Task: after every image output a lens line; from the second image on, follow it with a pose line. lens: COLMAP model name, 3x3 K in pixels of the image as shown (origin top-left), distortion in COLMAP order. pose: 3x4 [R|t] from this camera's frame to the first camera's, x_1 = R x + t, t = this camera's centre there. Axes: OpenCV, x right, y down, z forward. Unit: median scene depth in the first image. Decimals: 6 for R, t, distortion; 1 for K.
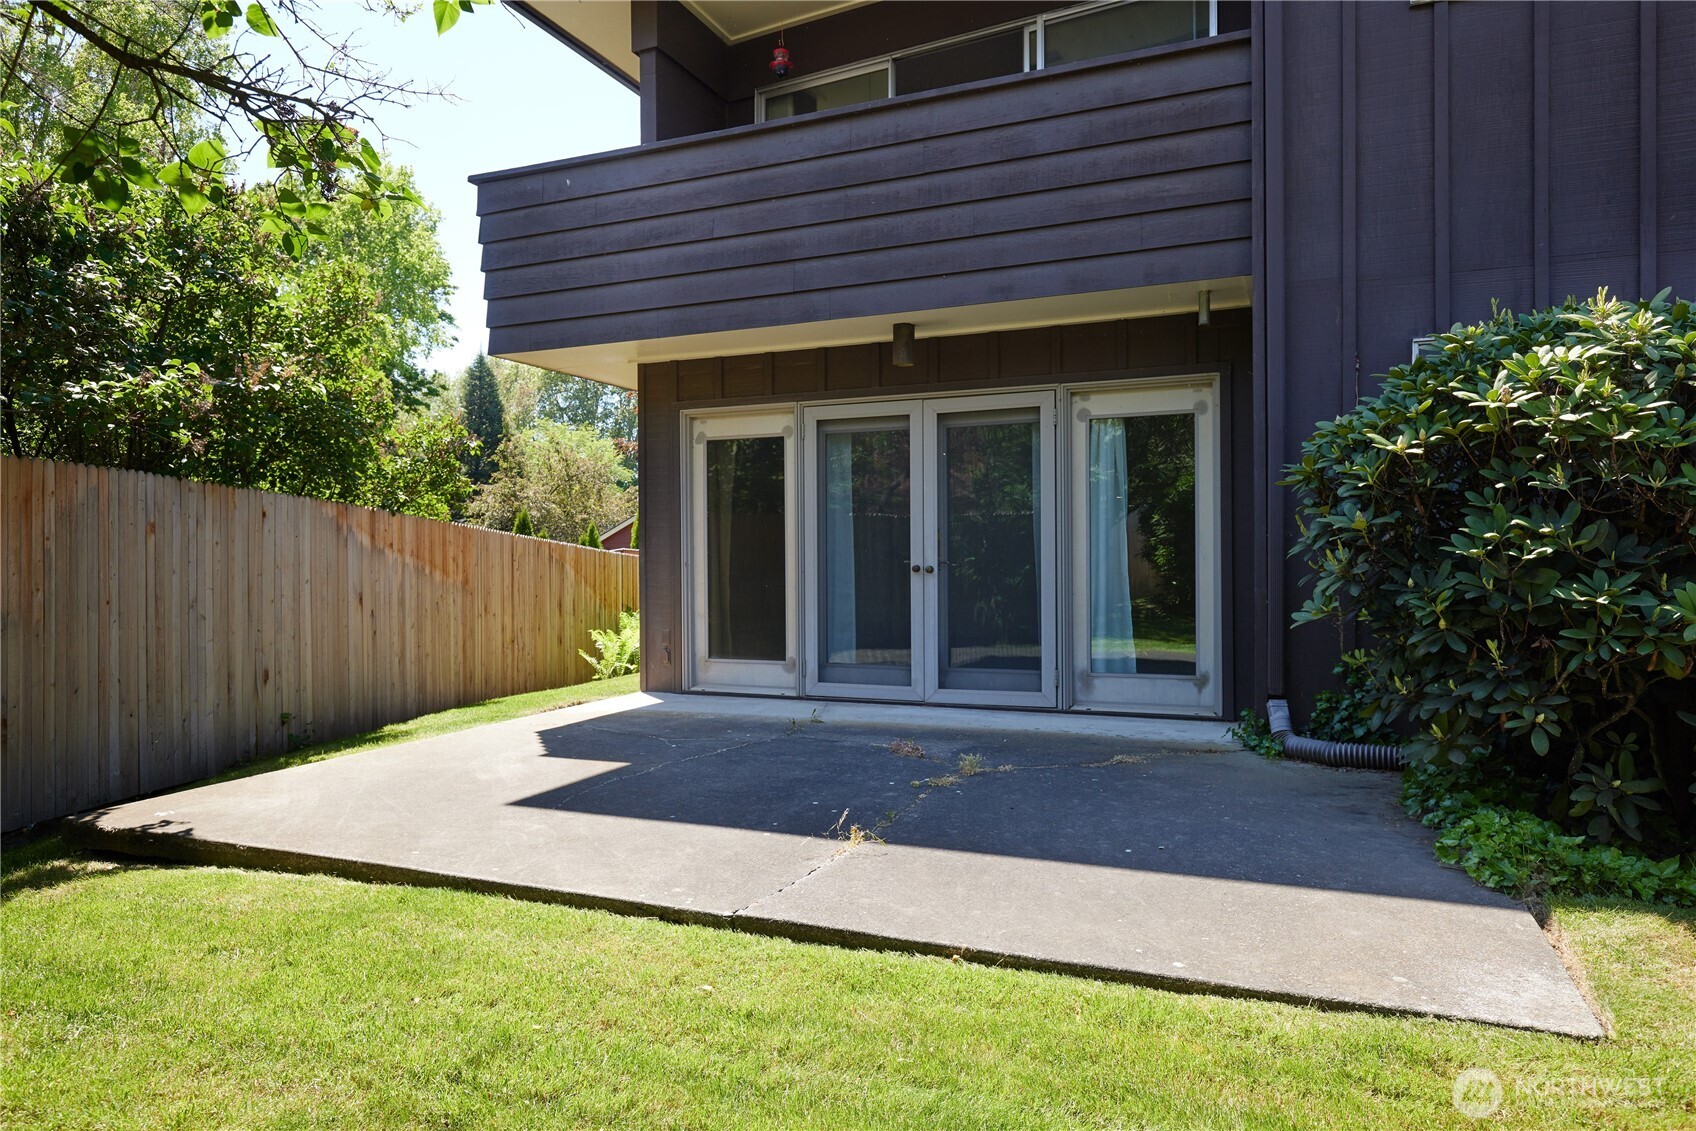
lens RADIAL K [[1021.2, 0, 848.0], [0, 1021.2, 565.5], [0, 0, 1]] dist [-0.008050, -0.000720]
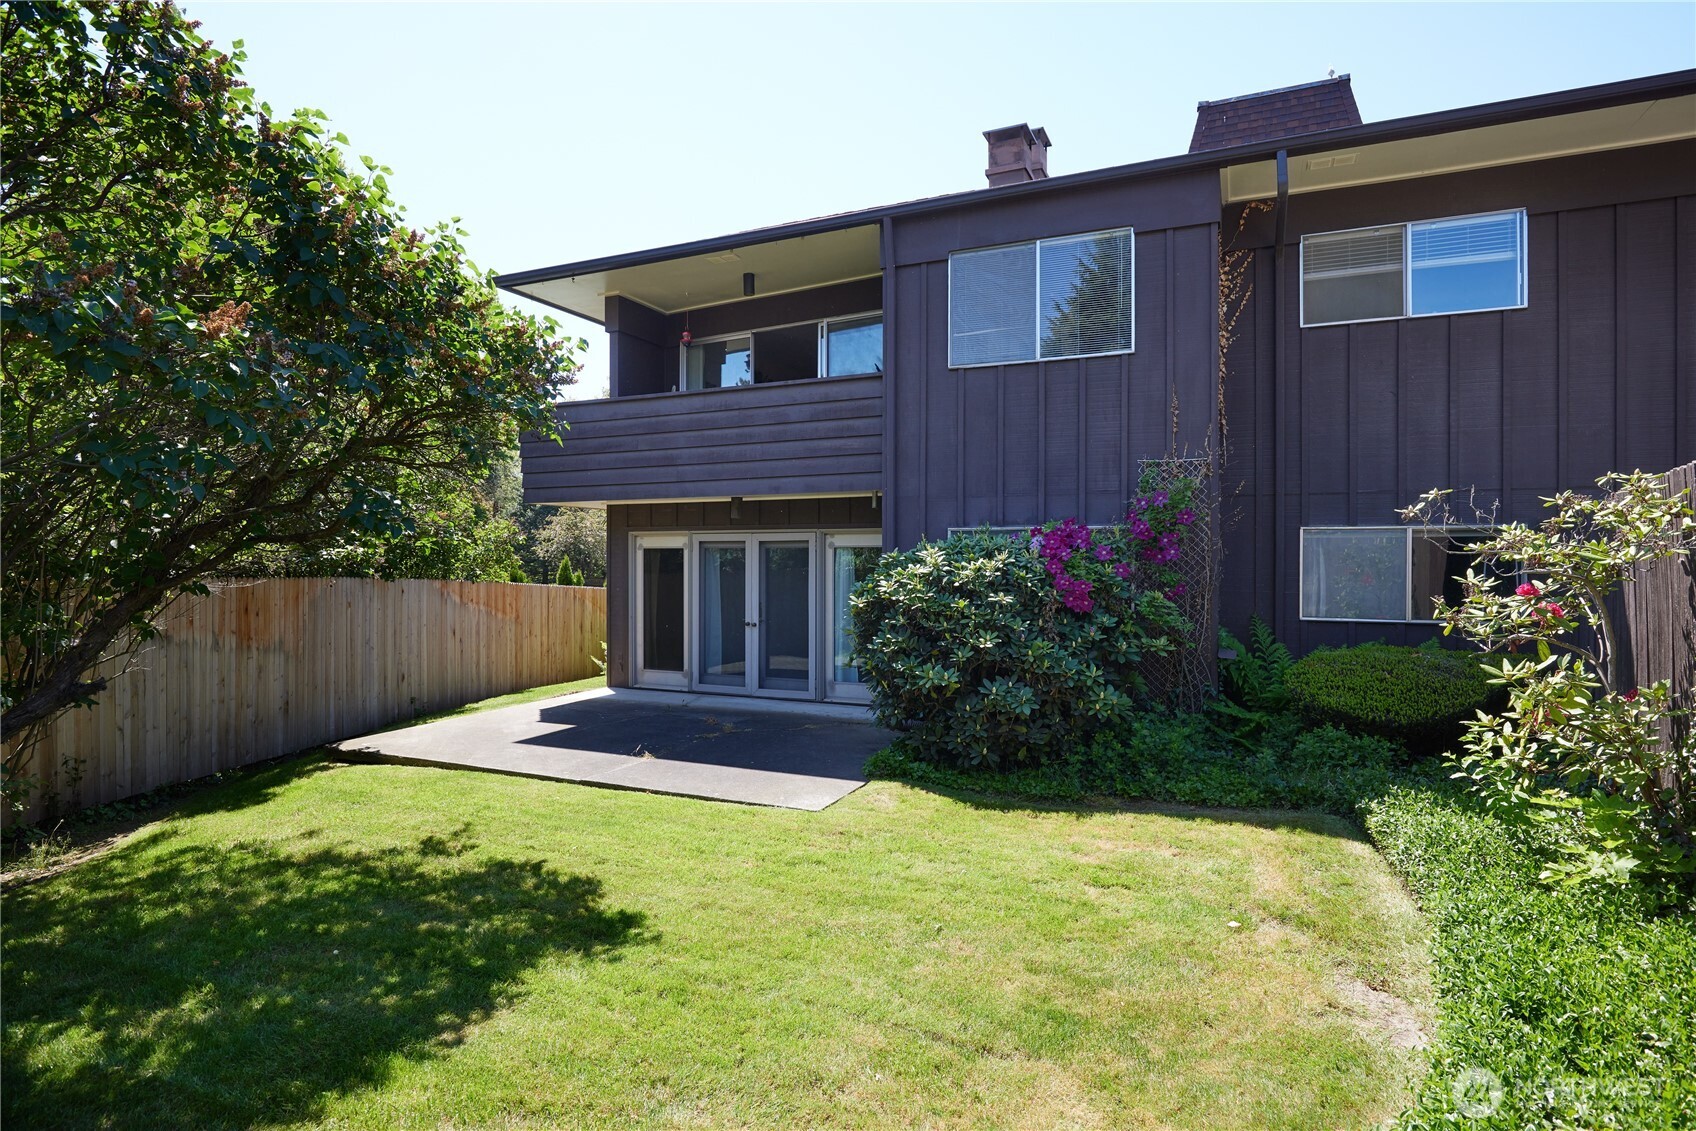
lens RADIAL K [[853.9, 0, 853.1], [0, 853.9, 561.6], [0, 0, 1]] dist [-0.025231, 0.001172]
pose [[0.999853, 0.007739, -0.015283, 0.284374], [-0.007826, 0.999953, -0.005640, -0.104227], [0.015239, 0.005759, 0.999867, -0.559365]]
